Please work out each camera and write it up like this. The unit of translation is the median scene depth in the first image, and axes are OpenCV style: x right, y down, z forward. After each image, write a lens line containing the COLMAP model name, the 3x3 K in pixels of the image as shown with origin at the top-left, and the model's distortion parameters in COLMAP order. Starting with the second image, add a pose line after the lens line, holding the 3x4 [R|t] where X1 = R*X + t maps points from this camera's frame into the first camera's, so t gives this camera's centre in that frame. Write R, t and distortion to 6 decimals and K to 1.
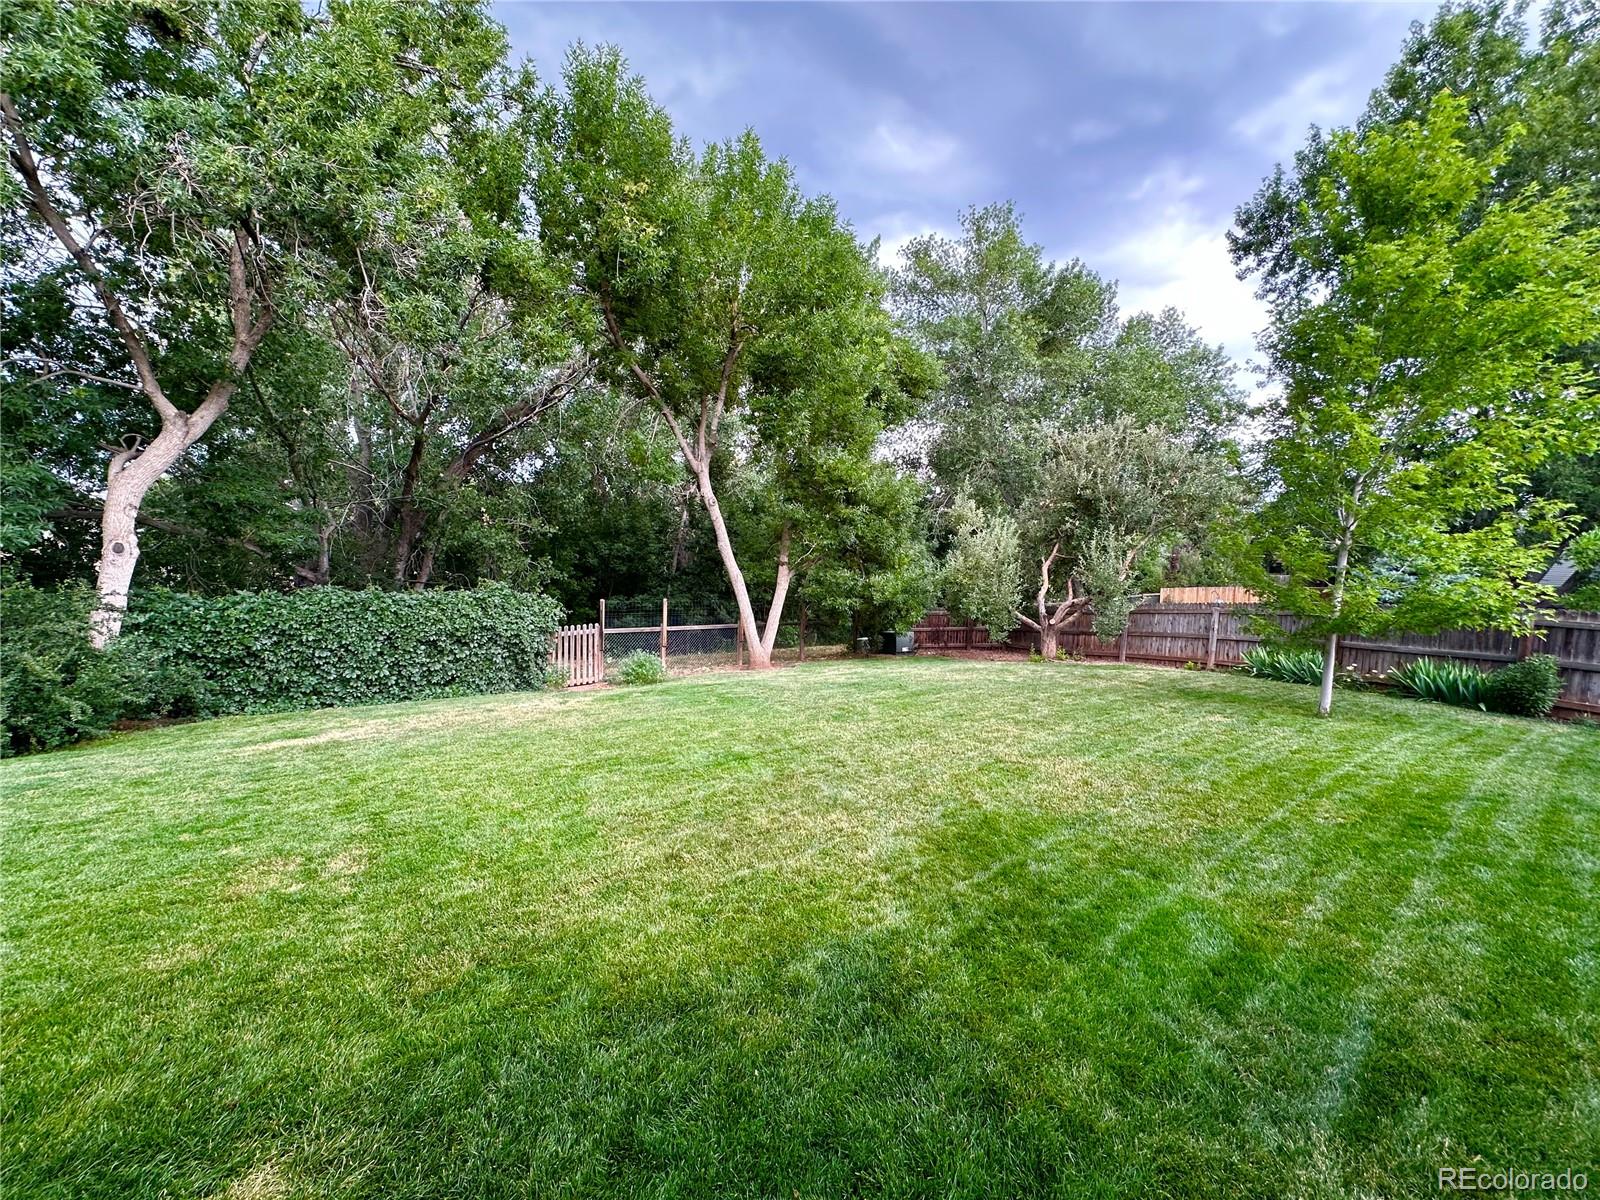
lens RADIAL K [[633.1, 0, 798.0], [0, 633.1, 606.1], [0, 0, 1]] dist [0.000127, 0.000110]
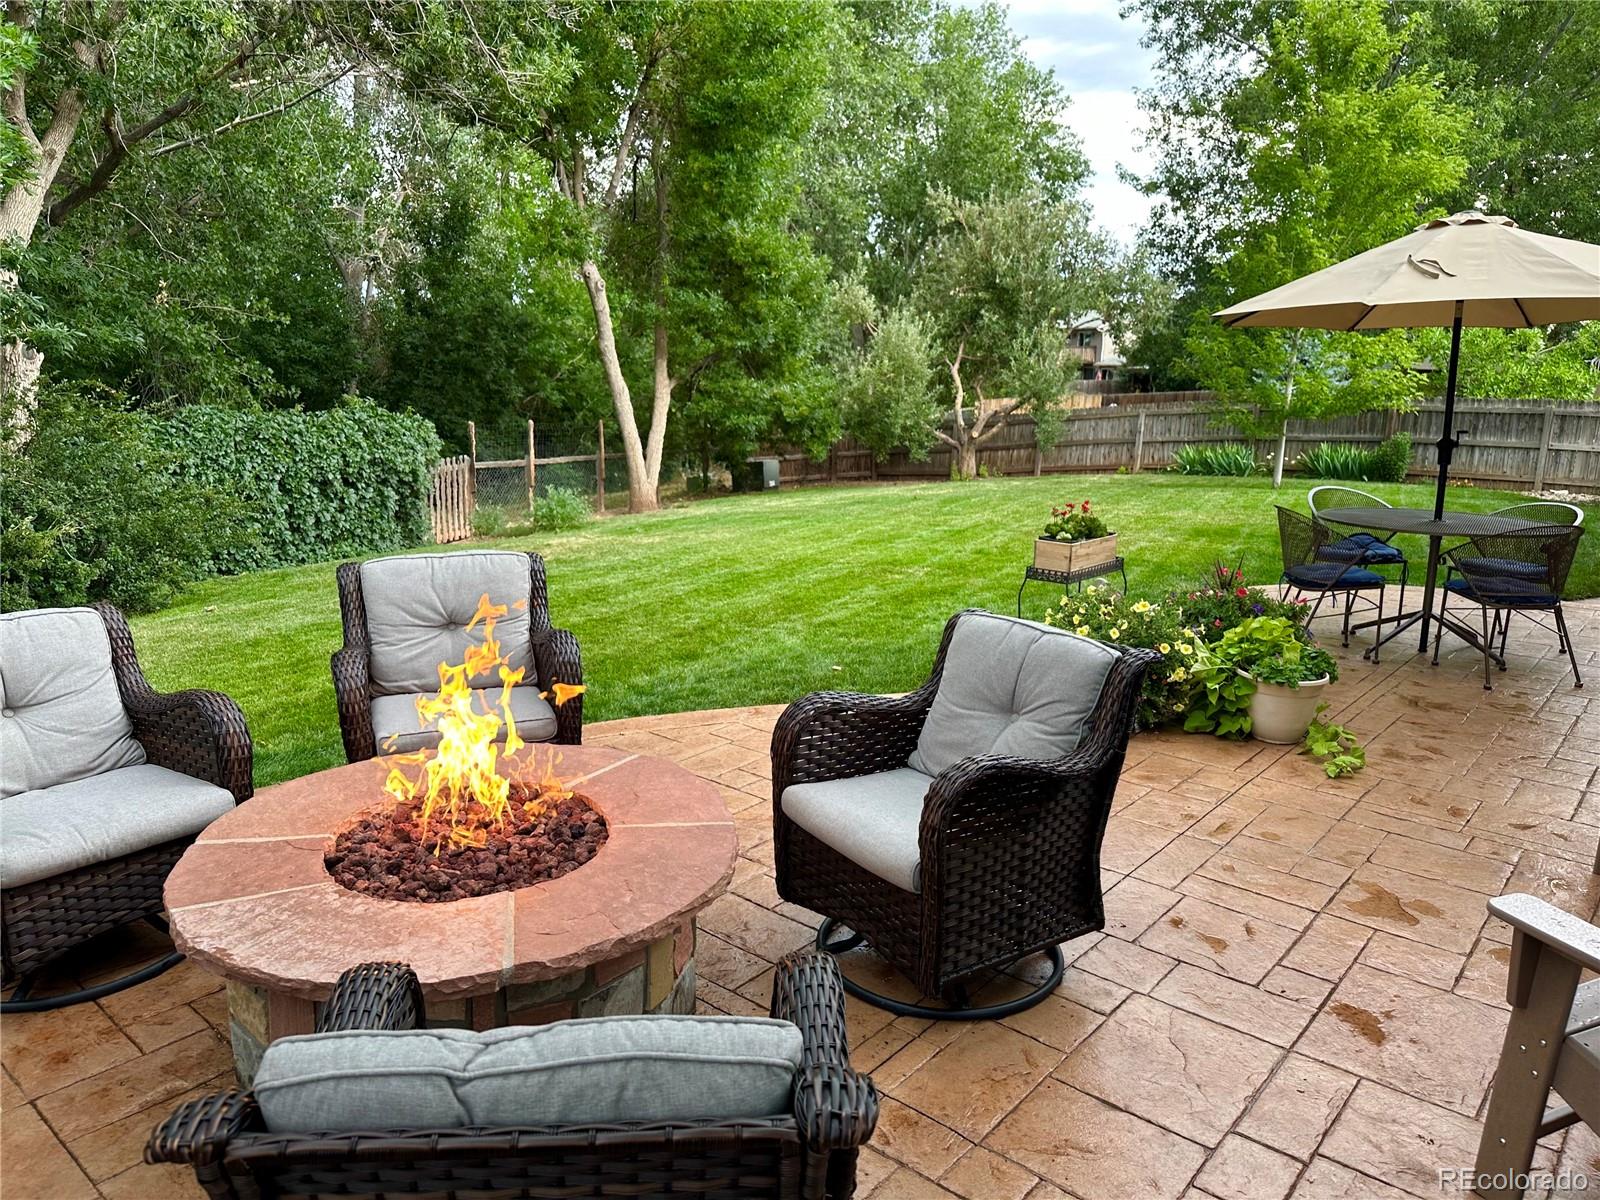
lens RADIAL K [[1105.7, 0, 762.7], [0, 1105.7, 605.5], [0, 0, 1]] dist [0.089832, -0.140831]
pose [[0.912159, -0.095573, 0.398538, -0.526972], [0.039274, 0.988338, 0.147122, 0.022872], [-0.407951, -0.118547, 0.905275, -0.313639]]
